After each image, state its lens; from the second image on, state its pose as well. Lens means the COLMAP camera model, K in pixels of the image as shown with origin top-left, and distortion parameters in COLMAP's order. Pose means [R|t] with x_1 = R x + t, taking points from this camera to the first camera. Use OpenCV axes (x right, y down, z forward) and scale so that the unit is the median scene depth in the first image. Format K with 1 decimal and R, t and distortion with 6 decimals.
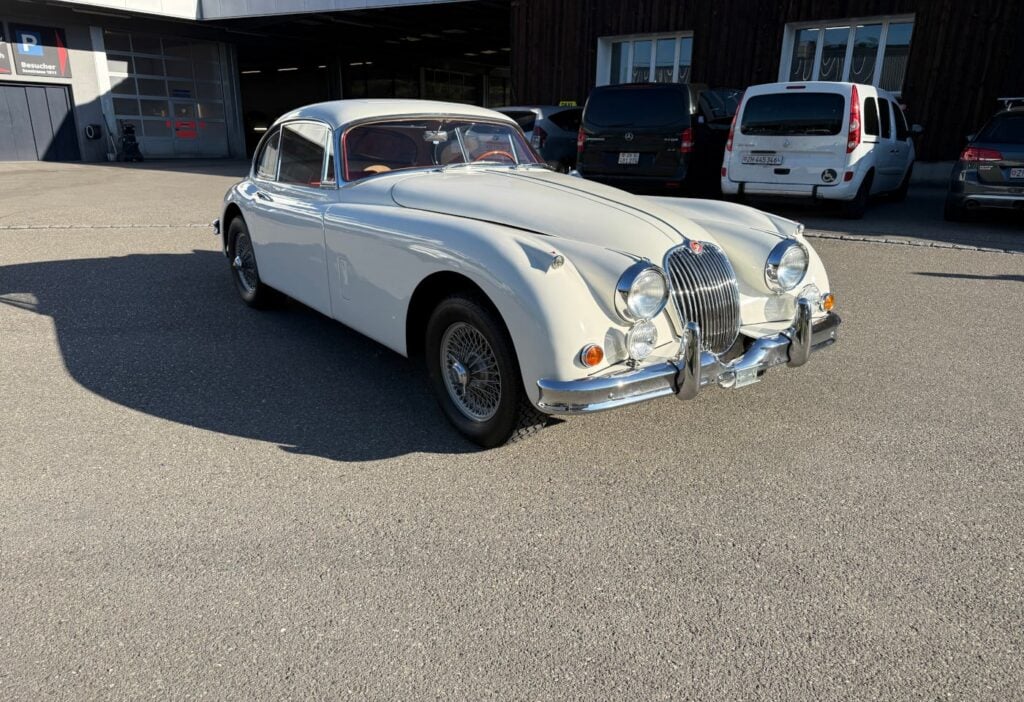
lens RADIAL K [[780.6, 0, 525.8], [0, 780.6, 416.5], [0, 0, 1]] dist [0.035801, -0.029543]
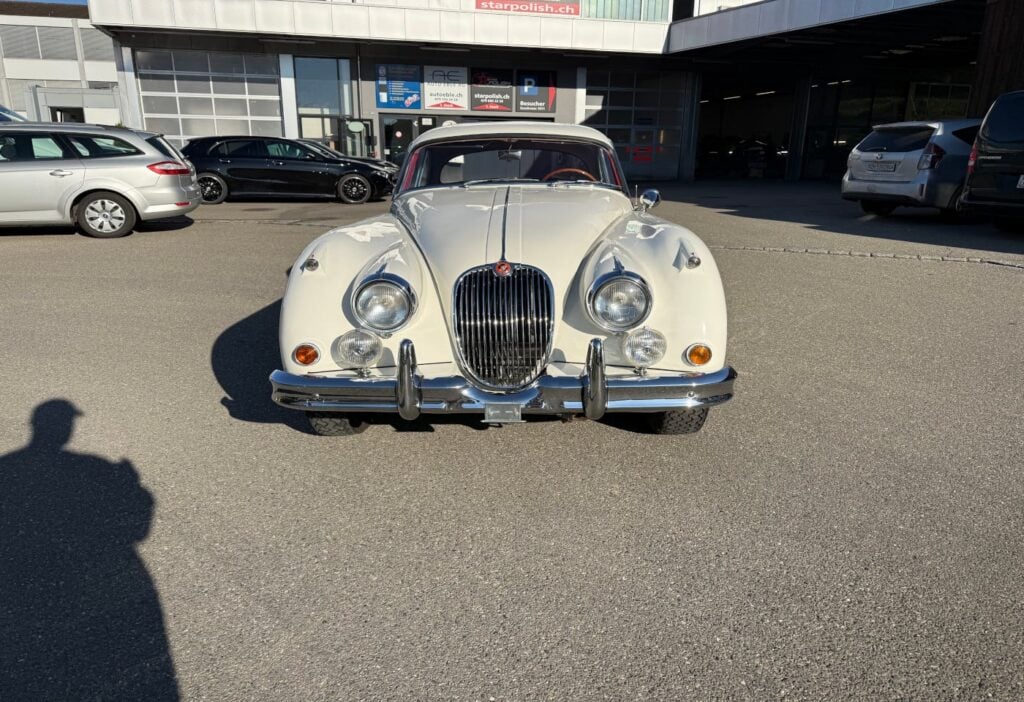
lens RADIAL K [[780.6, 0, 525.8], [0, 780.6, 416.5], [0, 0, 1]] dist [0.035801, -0.029543]
pose [[0.763602, 0.198242, -0.614501, 0.219920], [-0.216023, 0.975295, 0.046197, -0.024770], [0.608478, 0.097471, 0.787562, 0.082766]]
